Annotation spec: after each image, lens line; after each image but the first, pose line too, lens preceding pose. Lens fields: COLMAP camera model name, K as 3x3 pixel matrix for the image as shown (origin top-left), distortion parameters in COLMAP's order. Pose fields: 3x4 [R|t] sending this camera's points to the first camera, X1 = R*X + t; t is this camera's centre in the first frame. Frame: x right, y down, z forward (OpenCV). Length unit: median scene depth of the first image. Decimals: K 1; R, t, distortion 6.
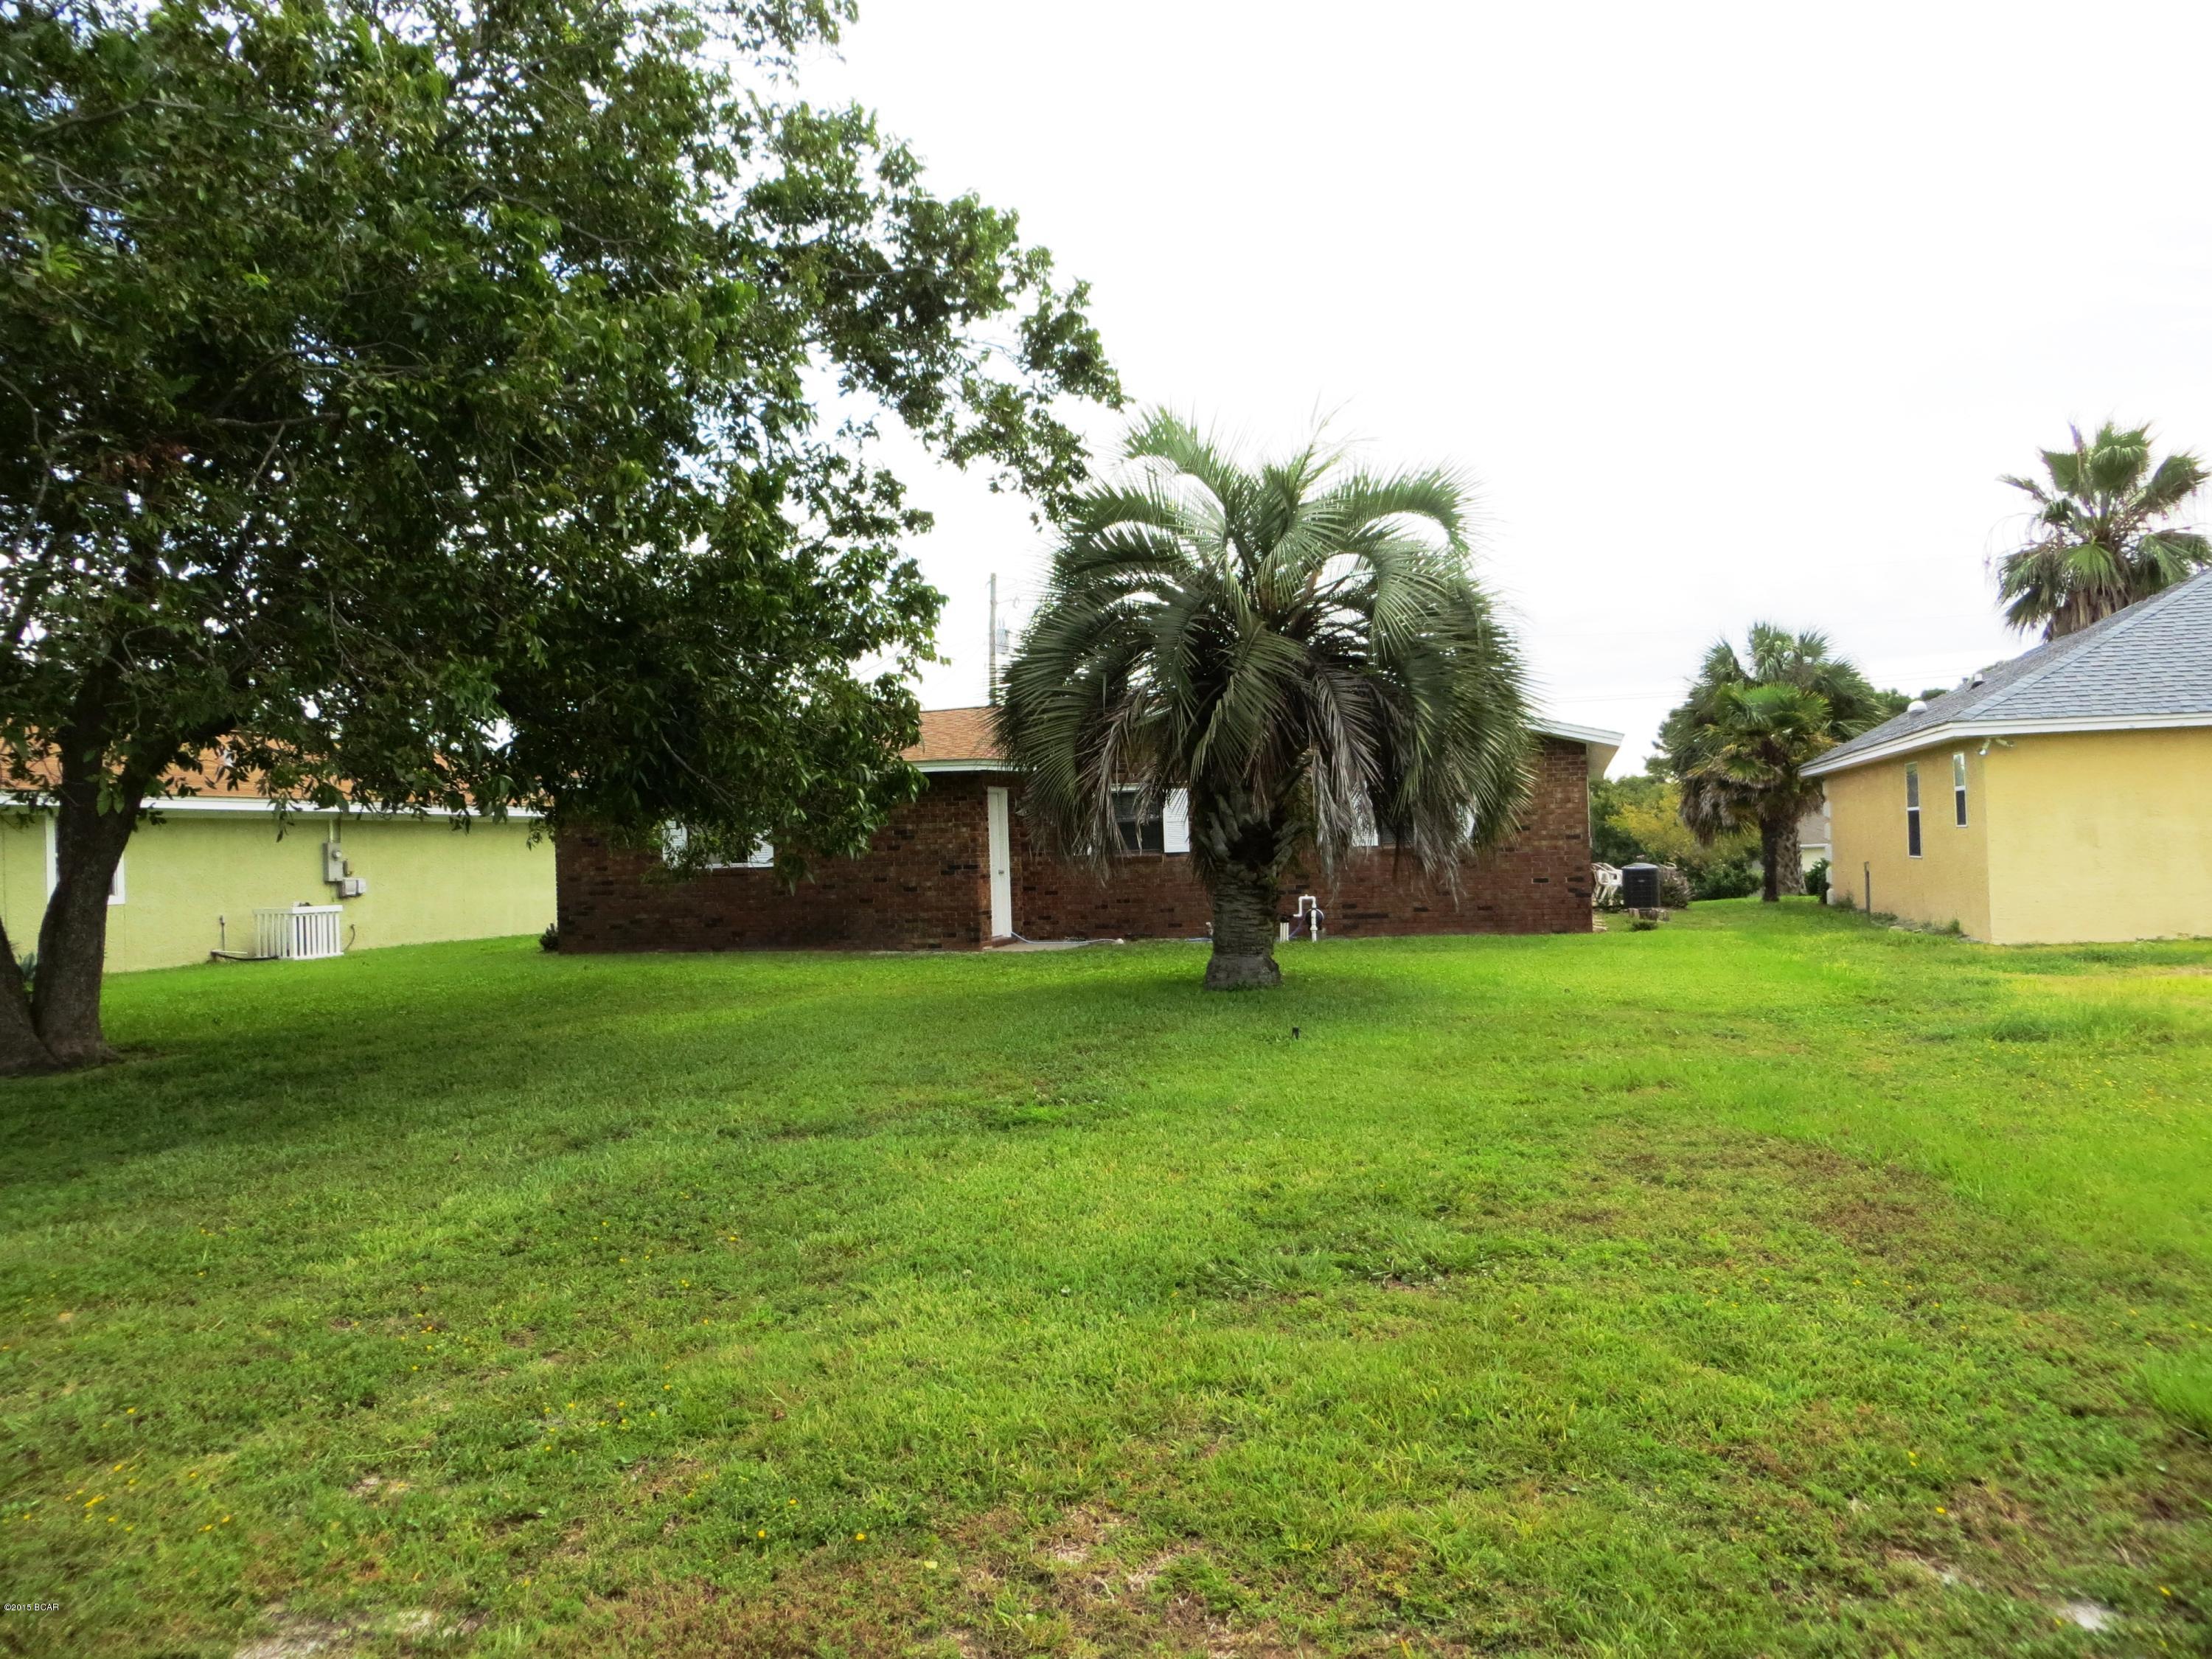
lens RADIAL K [[1683.8, 0, 1106.0], [0, 1683.8, 829.5], [0, 0, 1]] dist [-0.009348, -0.090320]
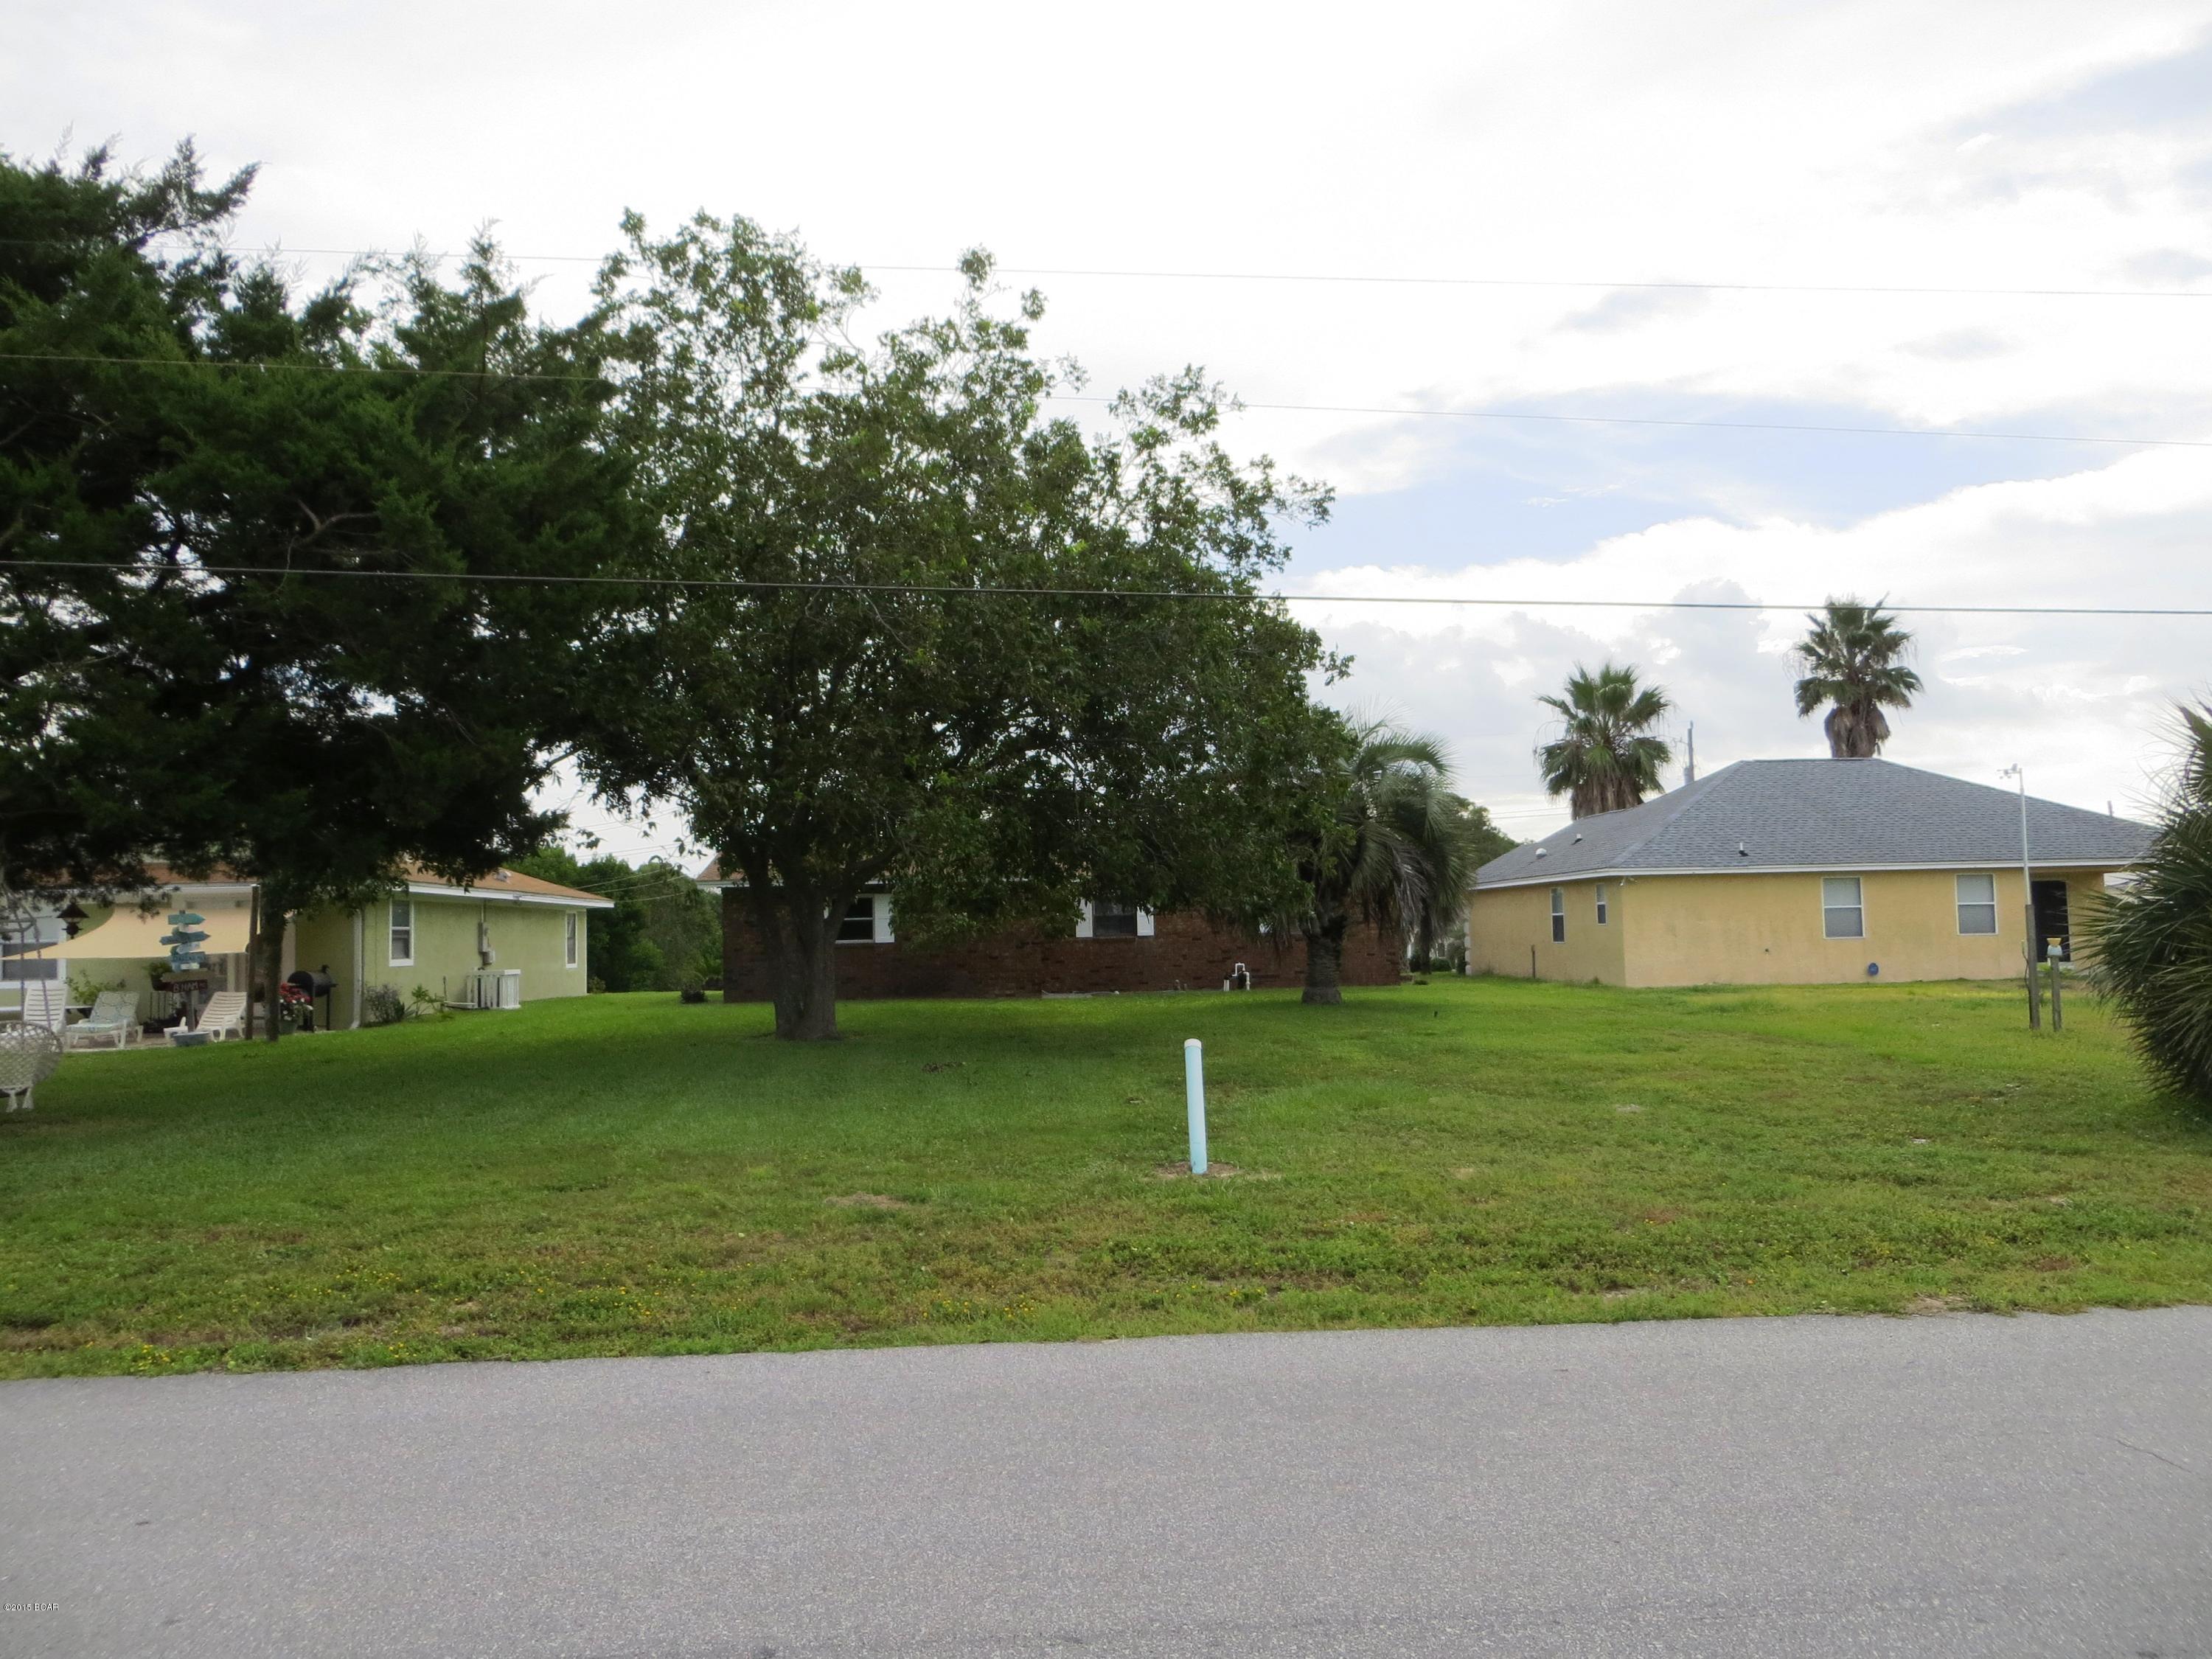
lens RADIAL K [[1683.8, 0, 1106.0], [0, 1683.8, 829.5], [0, 0, 1]] dist [-0.009348, -0.090320]
pose [[0.943482, 0.032191, 0.329855, -0.361133], [-0.012506, 0.998021, -0.061626, 0.008291], [-0.331186, 0.054018, 0.942018, -0.326734]]
